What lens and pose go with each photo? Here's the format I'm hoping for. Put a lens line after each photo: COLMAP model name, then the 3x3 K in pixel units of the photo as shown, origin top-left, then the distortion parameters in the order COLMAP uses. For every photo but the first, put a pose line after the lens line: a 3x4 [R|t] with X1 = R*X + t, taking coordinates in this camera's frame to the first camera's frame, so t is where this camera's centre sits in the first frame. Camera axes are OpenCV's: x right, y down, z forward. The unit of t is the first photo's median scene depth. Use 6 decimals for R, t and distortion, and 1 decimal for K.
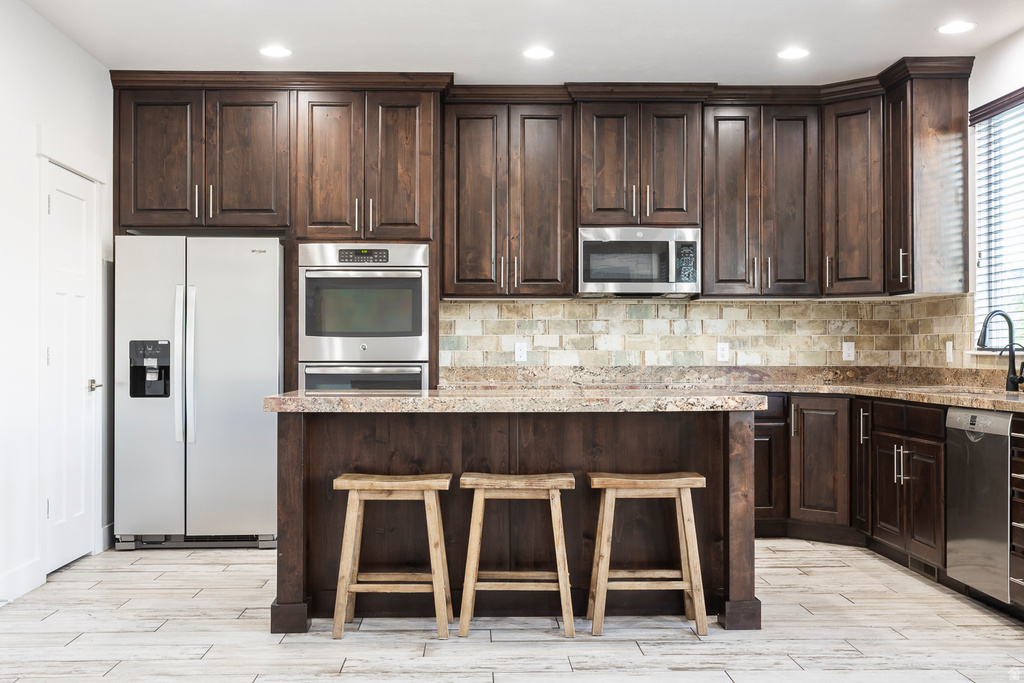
lens RADIAL K [[1179.7, 0, 466.0], [0, 1179.7, 327.4], [0, 0, 1]] dist [-0.016606, 0.155215]
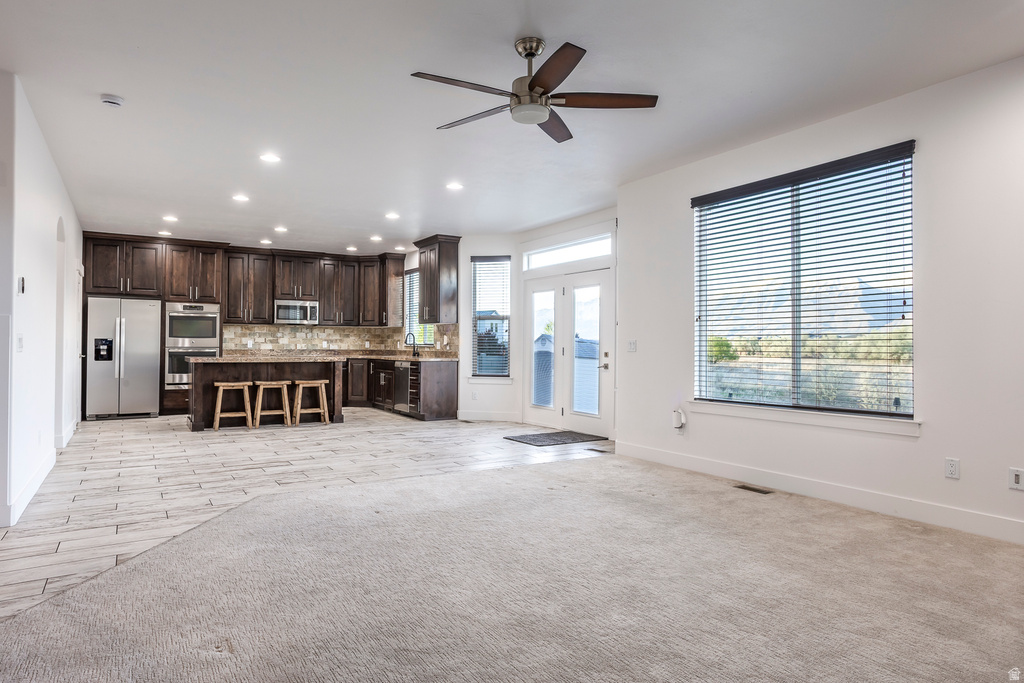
lens RADIAL K [[642.5, 0, 512.0], [0, 642.5, 341.5], [0, 0, 1]] dist [-0.005155, 0.000194]
pose [[0.856910, 0.009089, 0.515385, -0.217726], [-0.017378, 0.999786, 0.011262, -0.013361], [-0.515172, -0.018607, 0.856885, -0.633414]]
